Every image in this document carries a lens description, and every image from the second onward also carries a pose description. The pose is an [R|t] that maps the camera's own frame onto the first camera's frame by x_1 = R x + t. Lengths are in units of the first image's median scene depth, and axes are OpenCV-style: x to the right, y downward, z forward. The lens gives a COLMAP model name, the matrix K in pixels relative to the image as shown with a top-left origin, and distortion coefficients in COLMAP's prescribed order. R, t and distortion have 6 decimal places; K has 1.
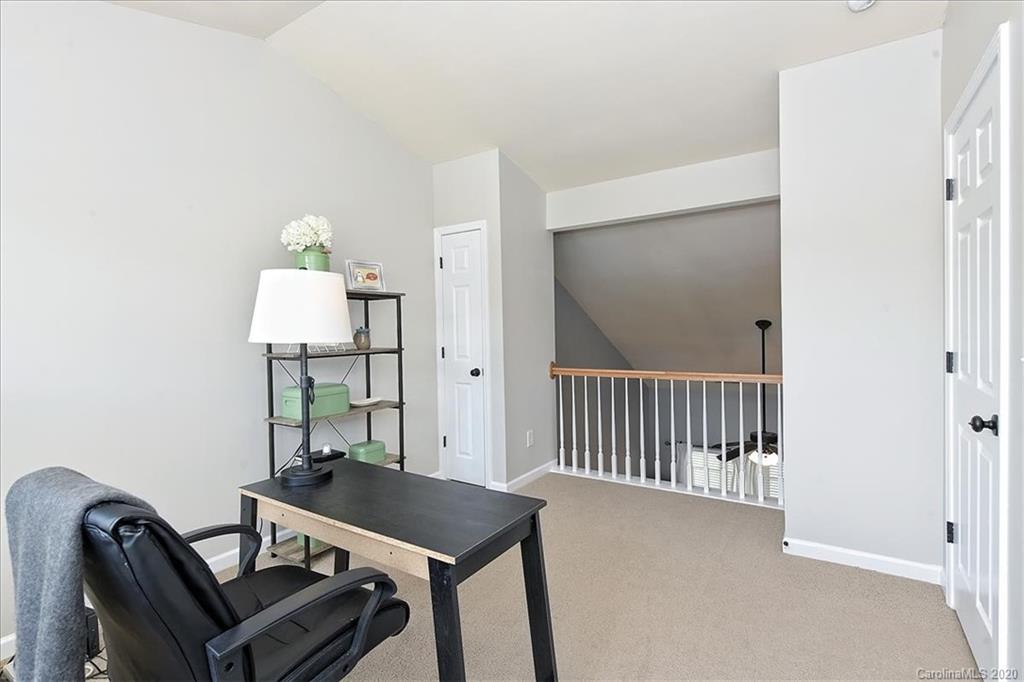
lens RADIAL K [[479.6, 0, 512.3], [0, 479.6, 336.8], [0, 0, 1]] dist [0.000211, -0.000308]
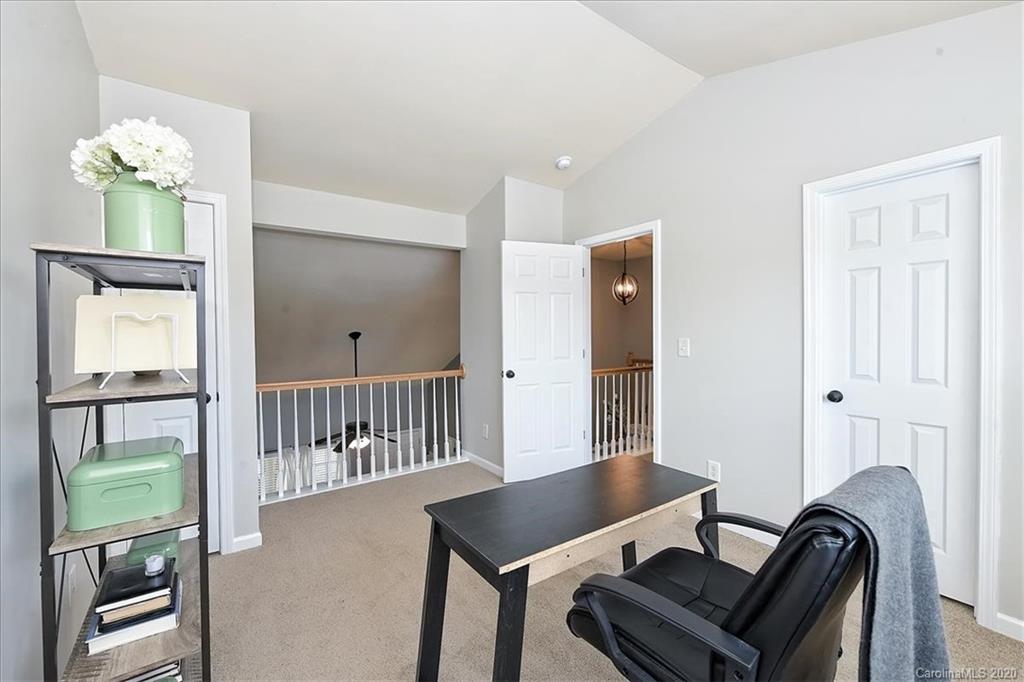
lens RADIAL K [[397.1, 0, 512.0], [0, 397.1, 341.0], [0, 0, 1]] dist [0.037079, -0.000142]
pose [[0.394725, -0.001407, 0.918798, -0.498388], [0.027085, 0.999582, -0.010105, 0.007175], [-0.918400, 0.028874, 0.394598, 0.357724]]
